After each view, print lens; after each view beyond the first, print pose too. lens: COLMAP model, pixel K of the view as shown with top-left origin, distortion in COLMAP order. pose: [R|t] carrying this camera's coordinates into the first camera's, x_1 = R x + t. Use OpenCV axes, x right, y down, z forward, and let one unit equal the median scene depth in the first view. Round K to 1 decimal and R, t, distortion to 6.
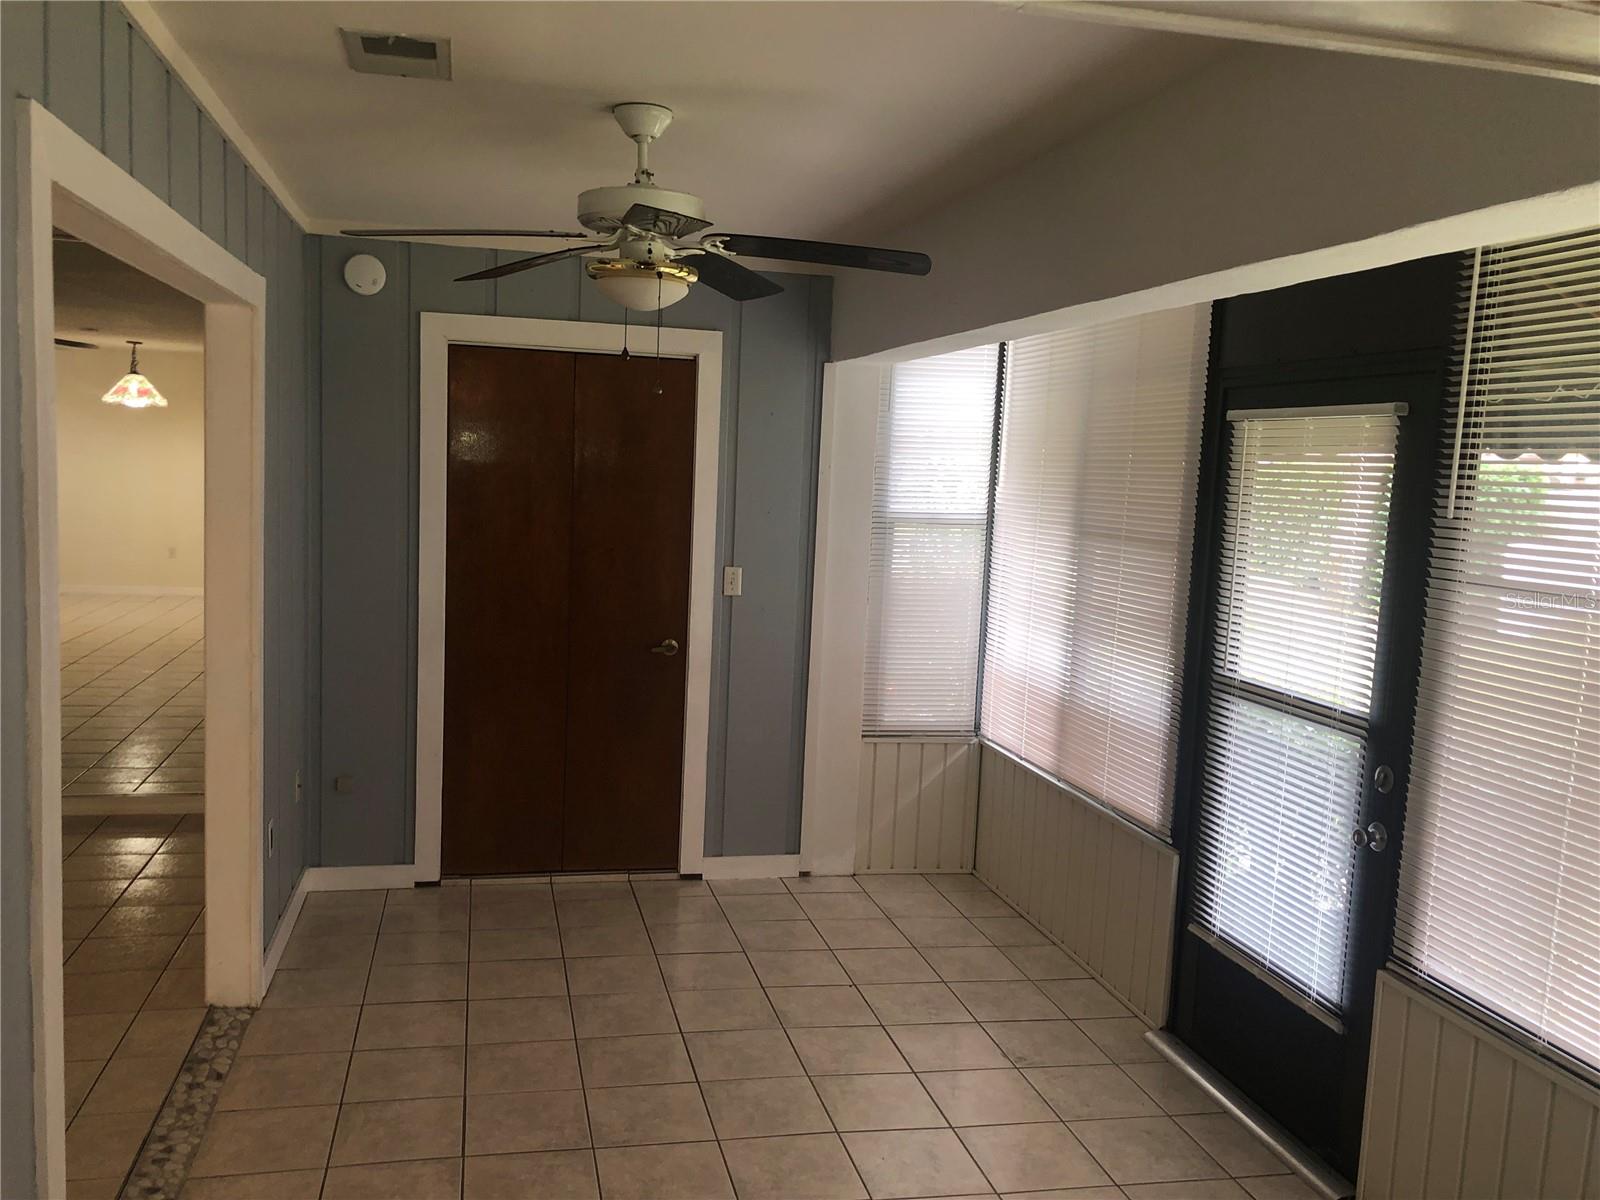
lens RADIAL K [[1313.1, 0, 800.0], [0, 1313.1, 600.0], [0, 0, 1]] dist [0.060643, -0.071908]
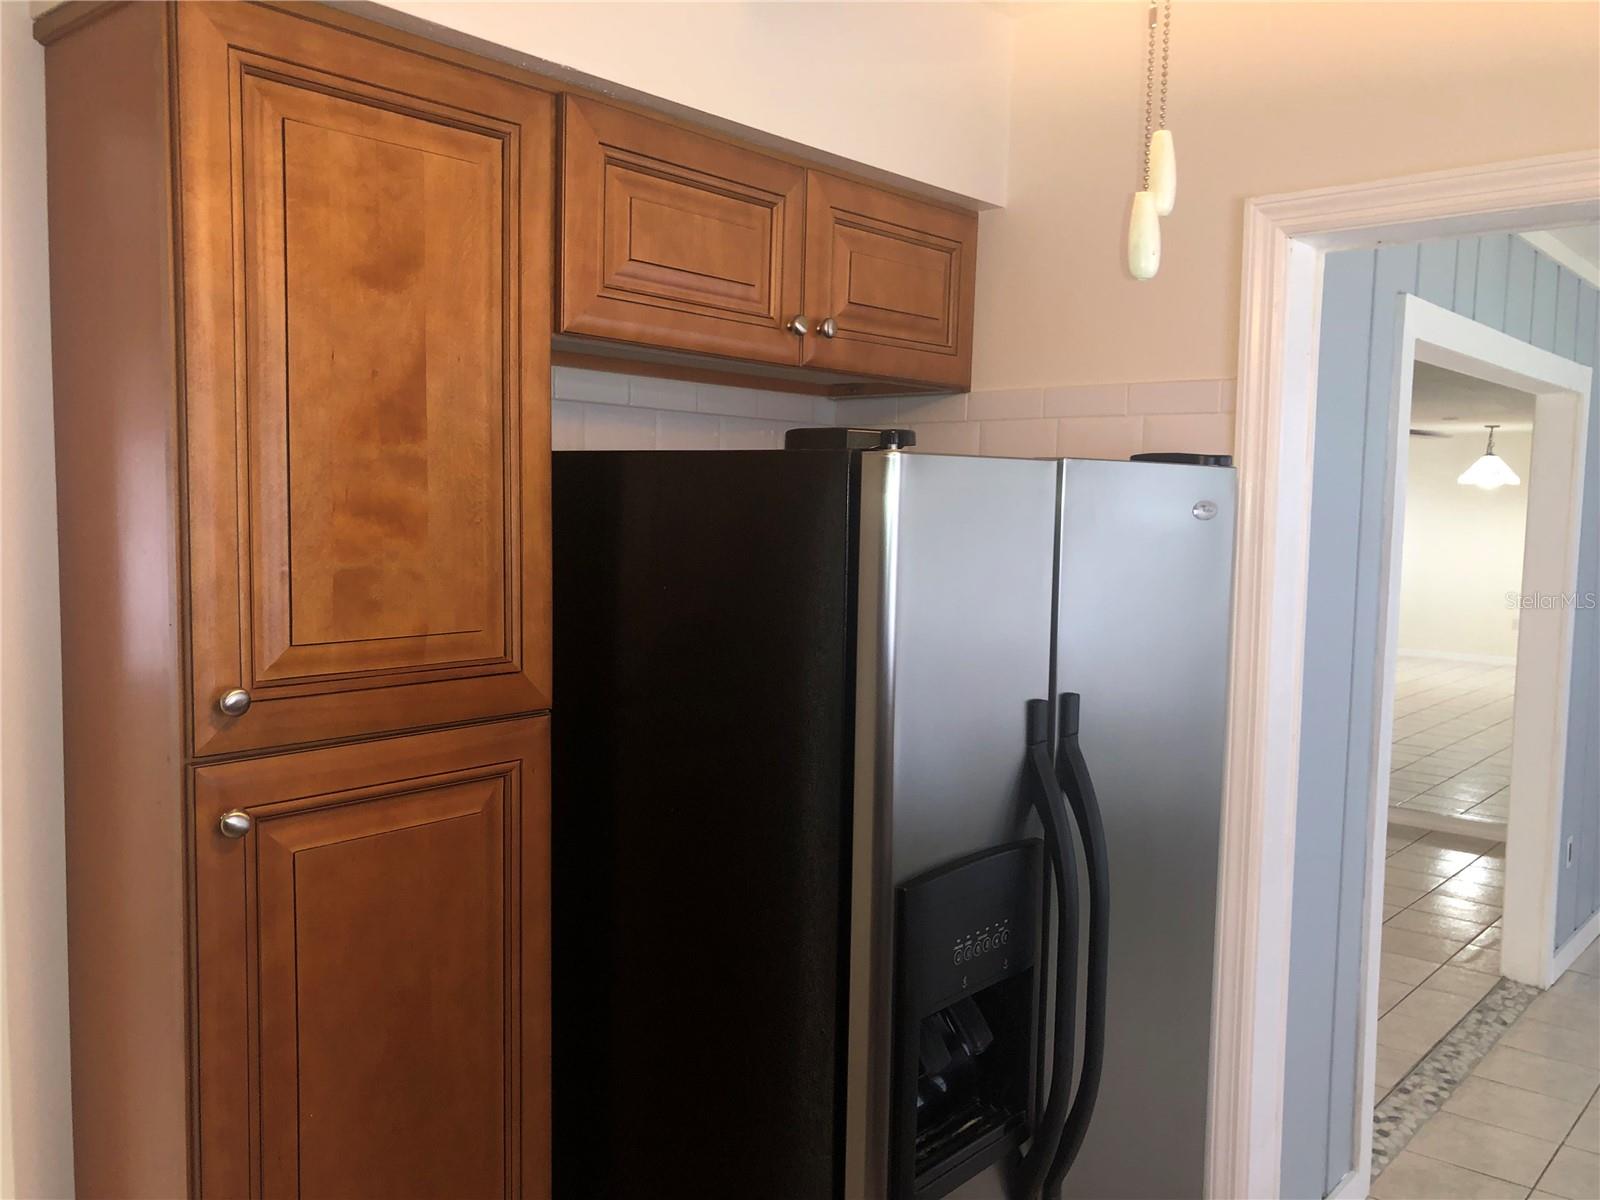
lens RADIAL K [[1274.0, 0, 800.0], [0, 1274.0, 600.0], [0, 0, 1]] dist [0.548976, -0.726122]
pose [[0.603008, 0.032664, -0.797066, 0.170677], [-0.084783, 0.996126, -0.023320, 0.051092], [0.793217, 0.081640, 0.603441, -0.292968]]
